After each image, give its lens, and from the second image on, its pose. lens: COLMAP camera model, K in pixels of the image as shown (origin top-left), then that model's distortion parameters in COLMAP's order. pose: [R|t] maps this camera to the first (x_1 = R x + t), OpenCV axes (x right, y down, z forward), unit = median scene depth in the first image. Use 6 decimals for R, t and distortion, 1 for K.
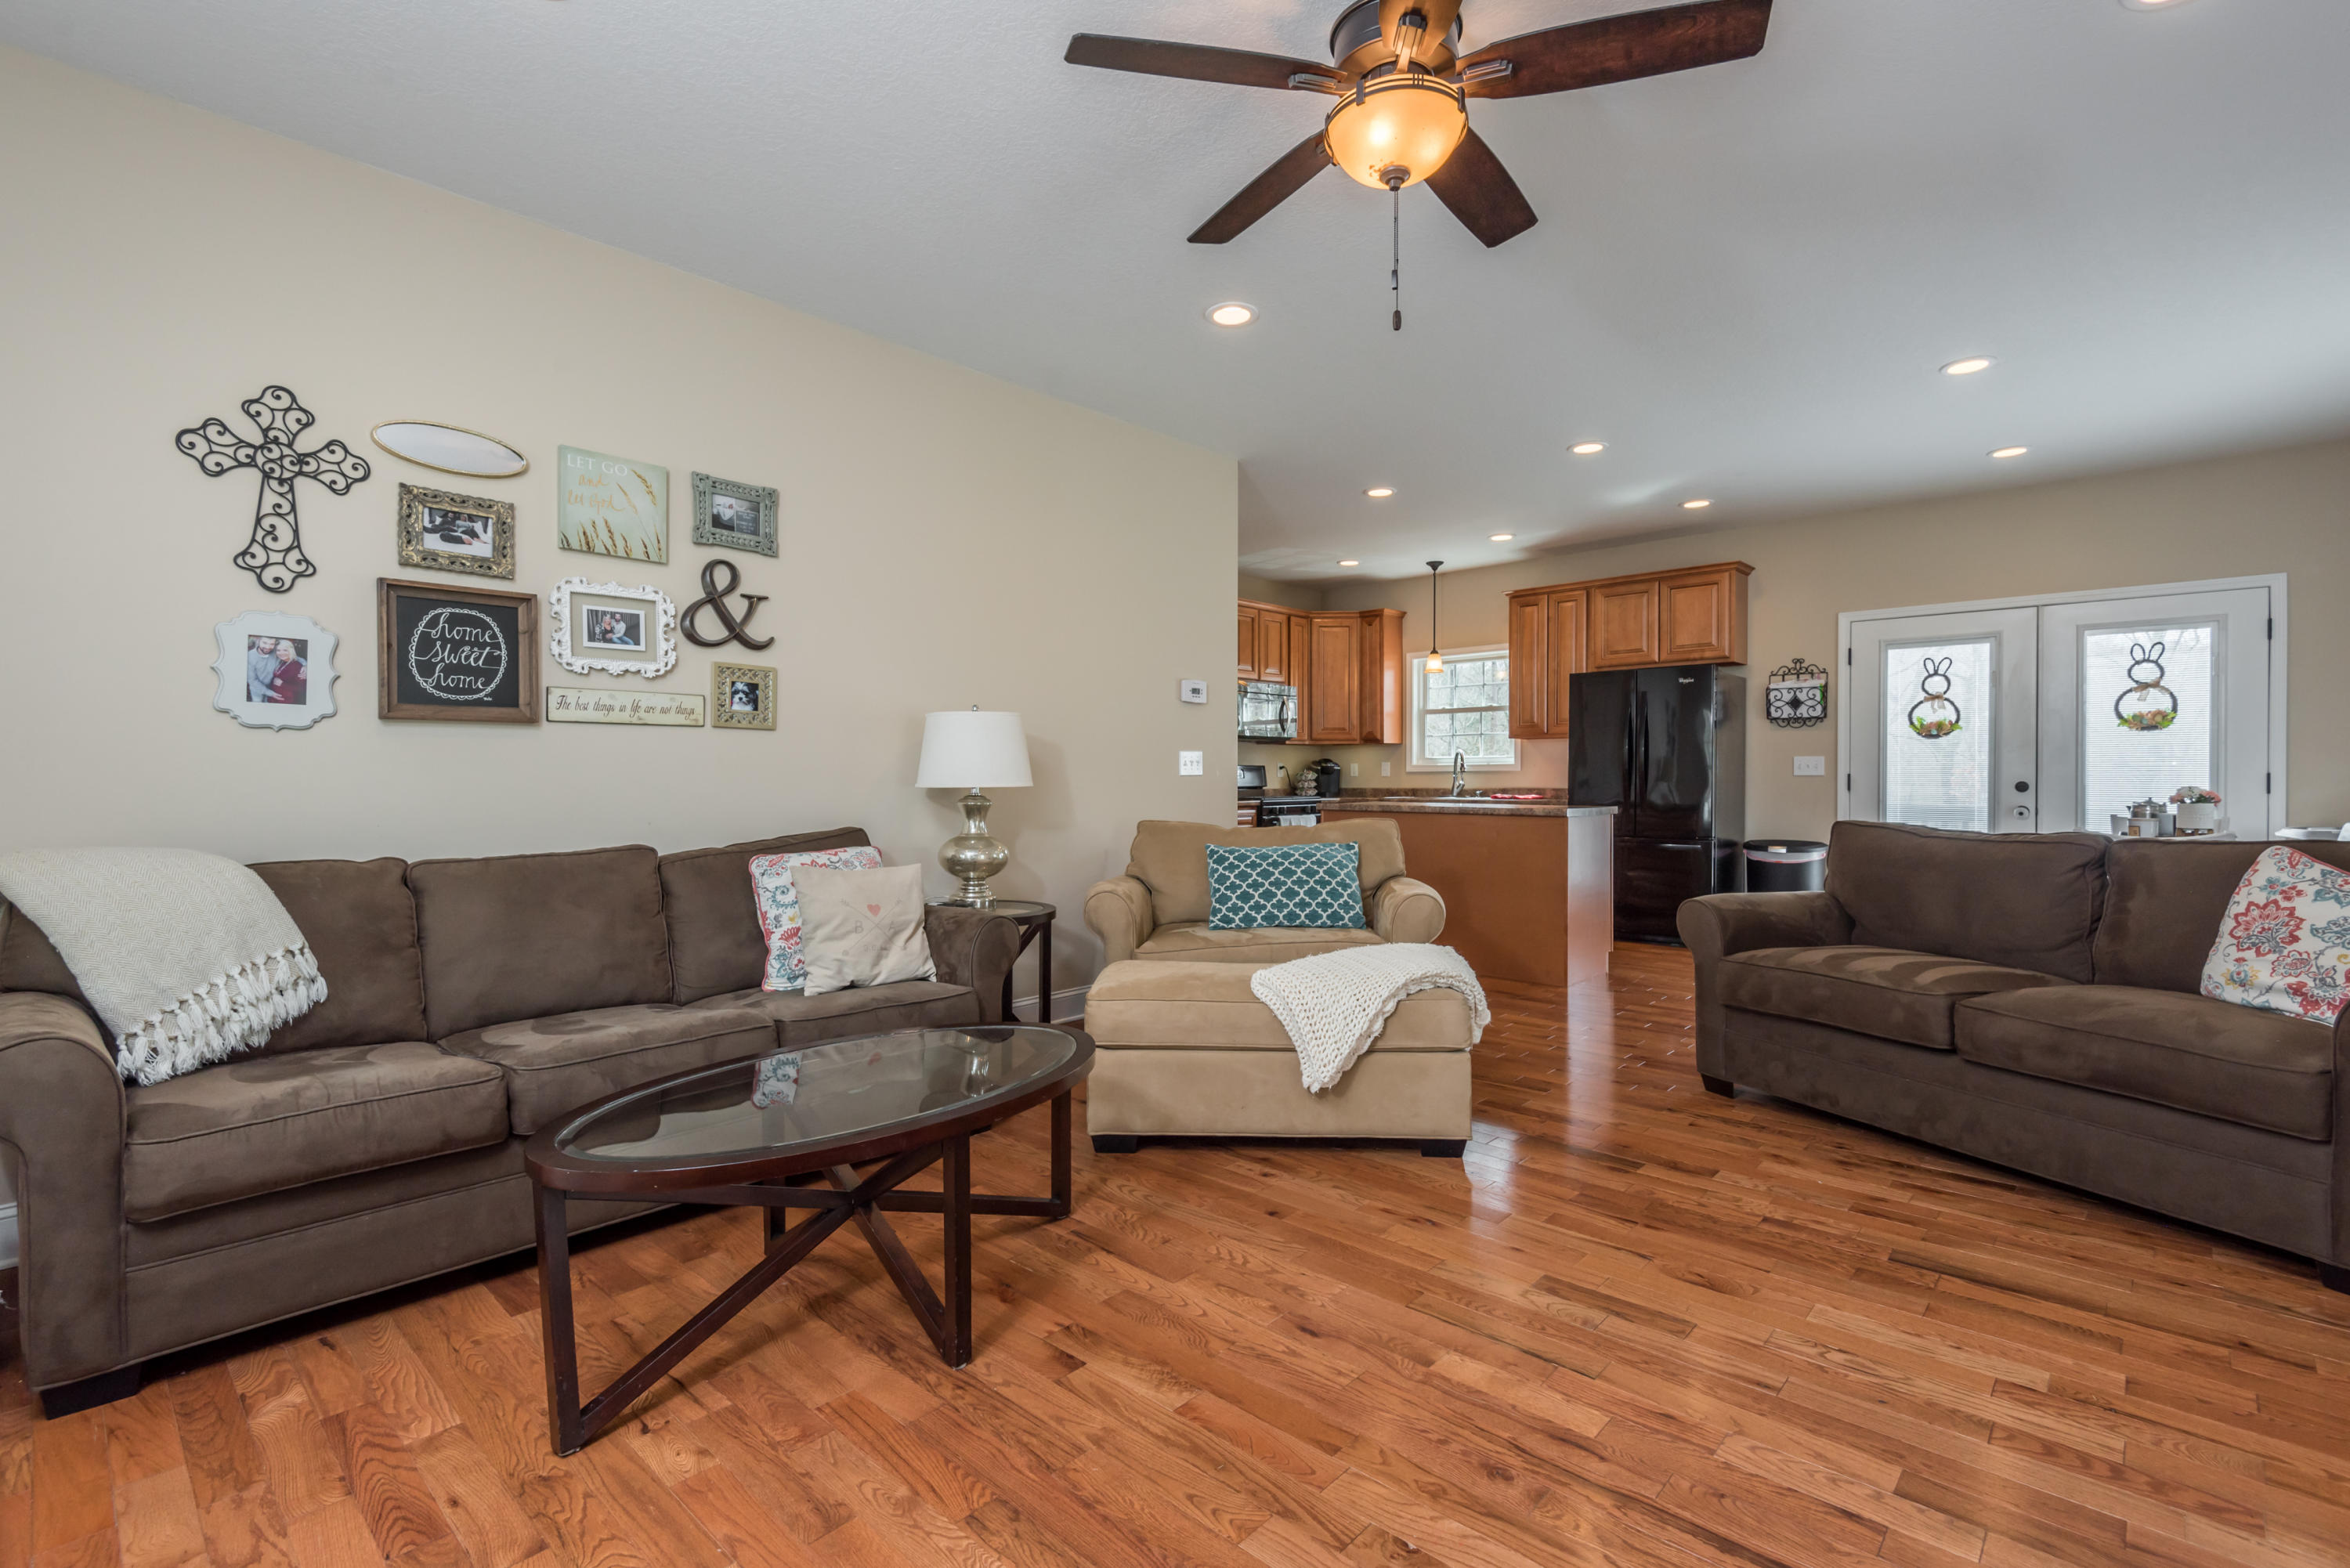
lens RADIAL K [[1058.1, 0, 1166.2], [0, 1058.1, 788.7], [0, 0, 1]] dist [0.025851, -0.011377]
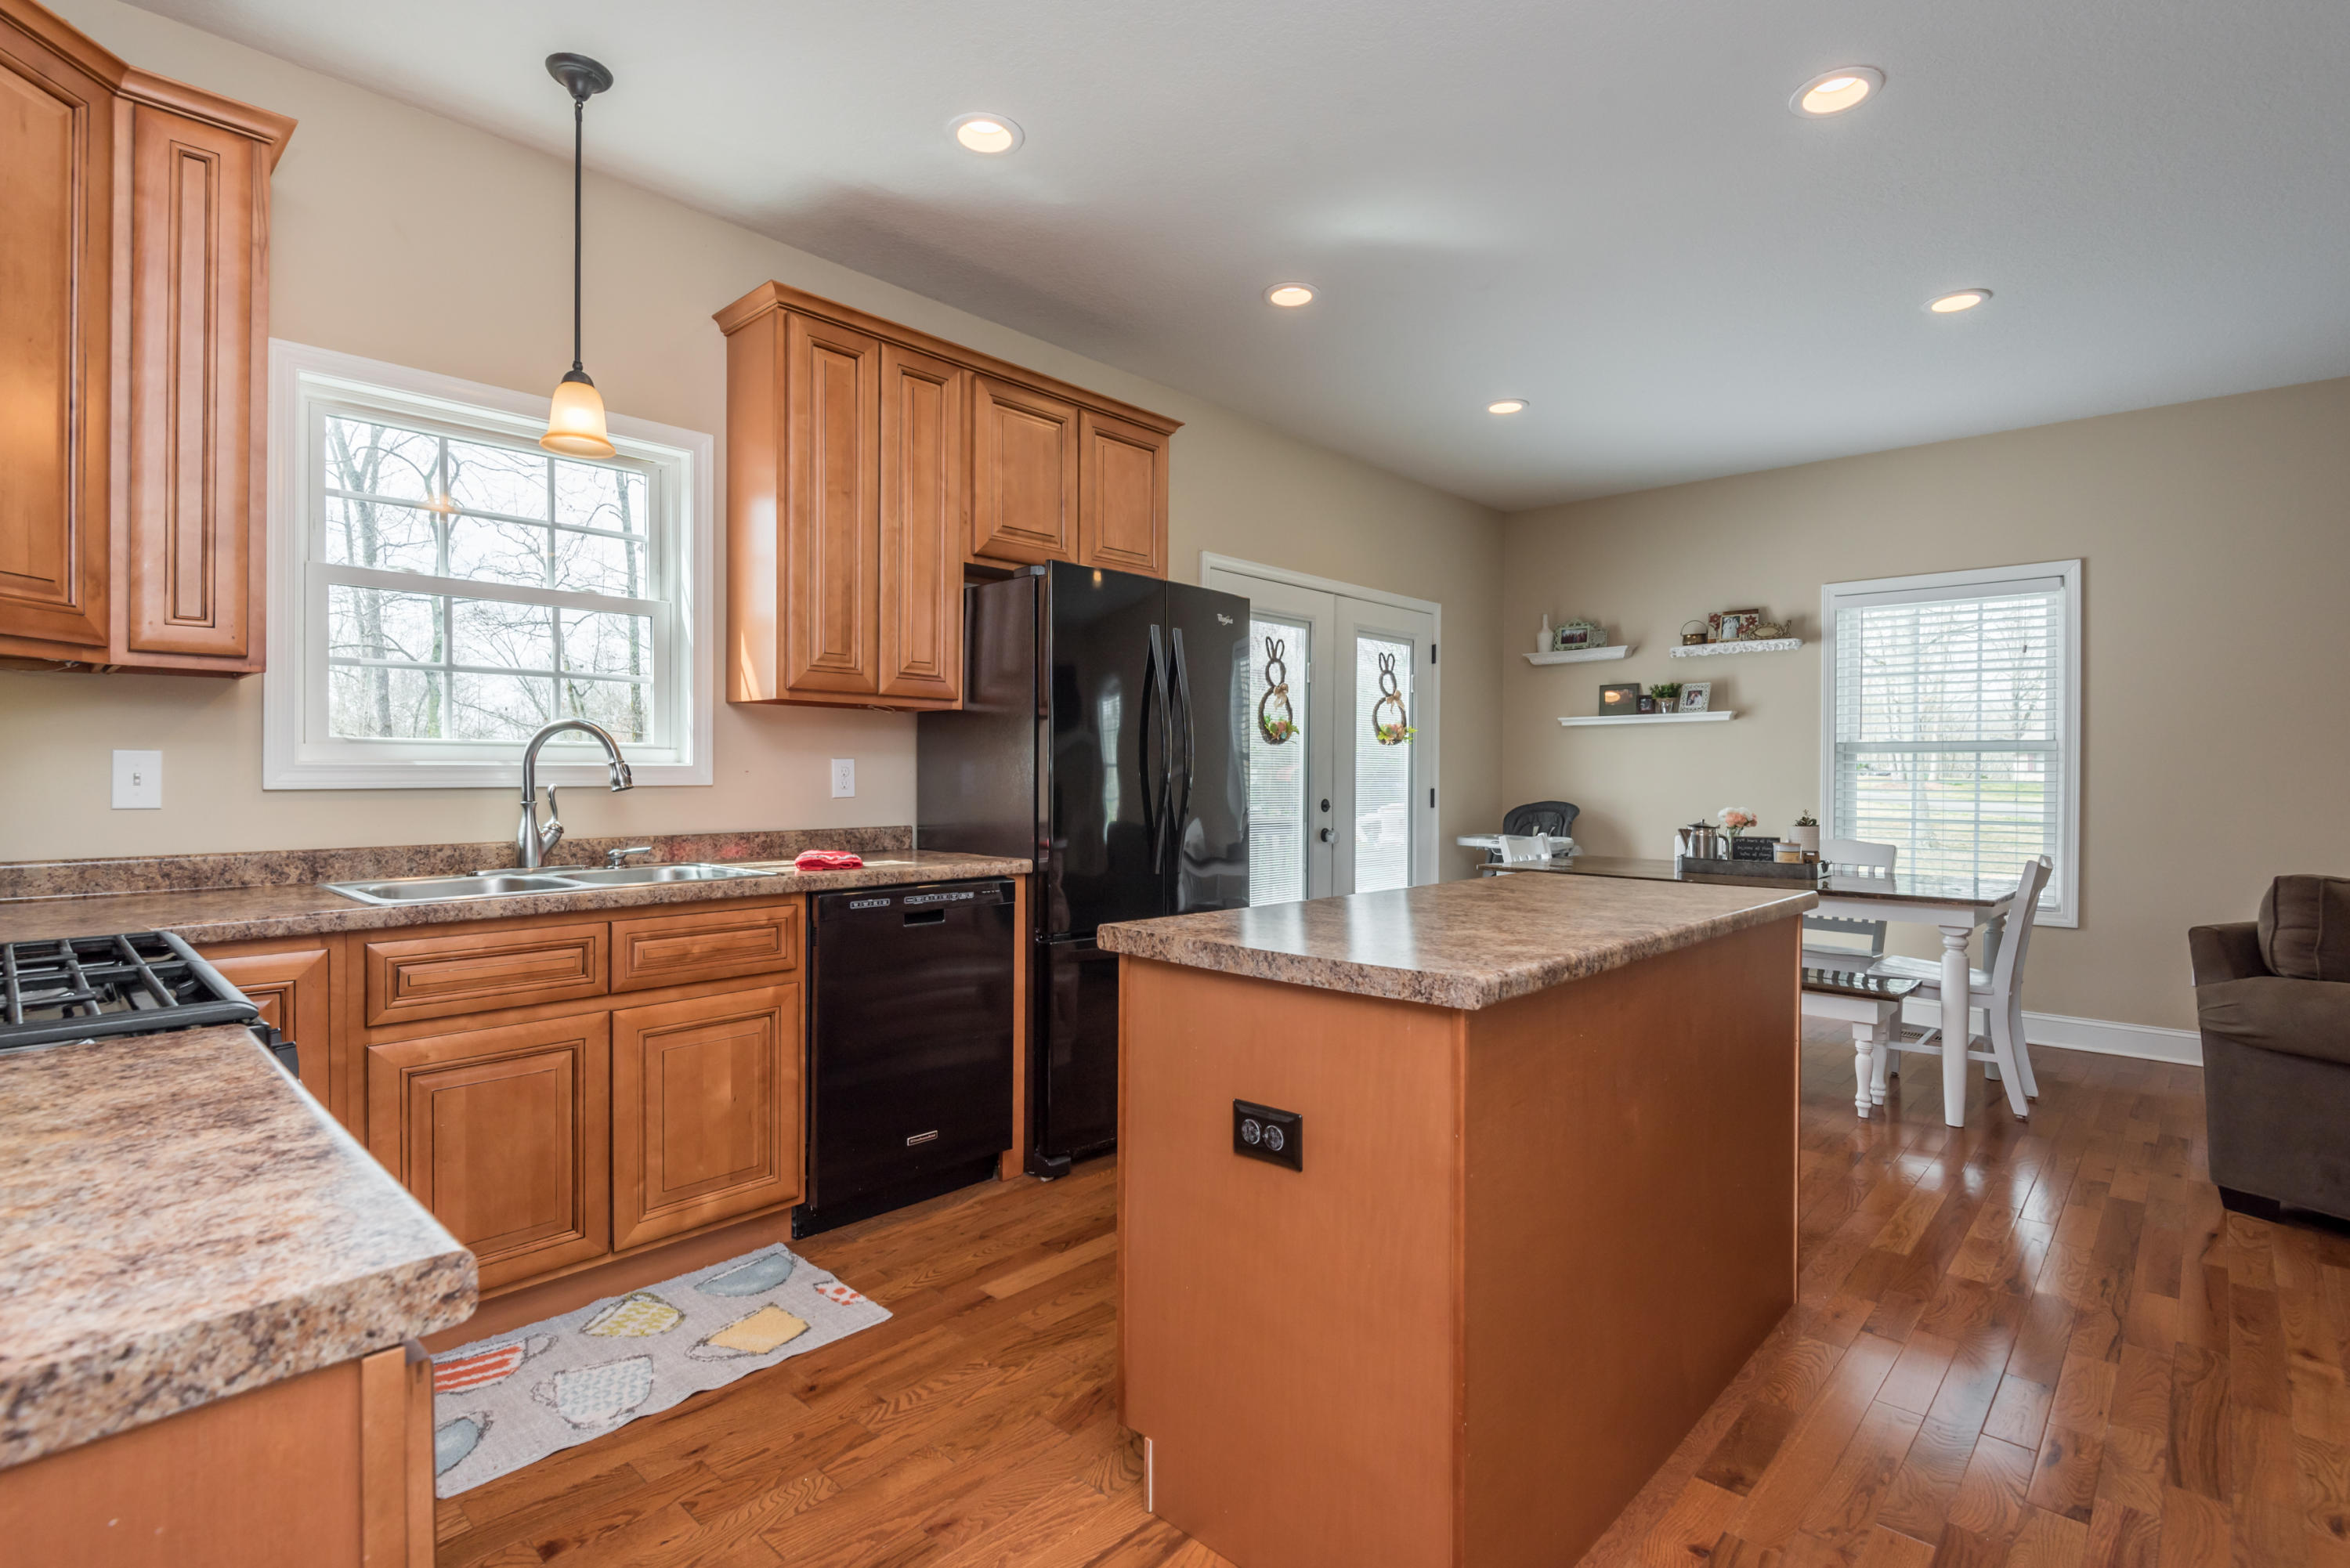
lens RADIAL K [[1105.2, 0, 1137.6], [0, 1105.2, 781.8], [0, 0, 1]] dist [-0.003897, -0.001656]
pose [[0.006874, -0.005630, 0.999961, -0.077882], [0.005905, 0.999967, 0.005589, -0.029865], [-0.999959, 0.005866, 0.006907, 1.299826]]
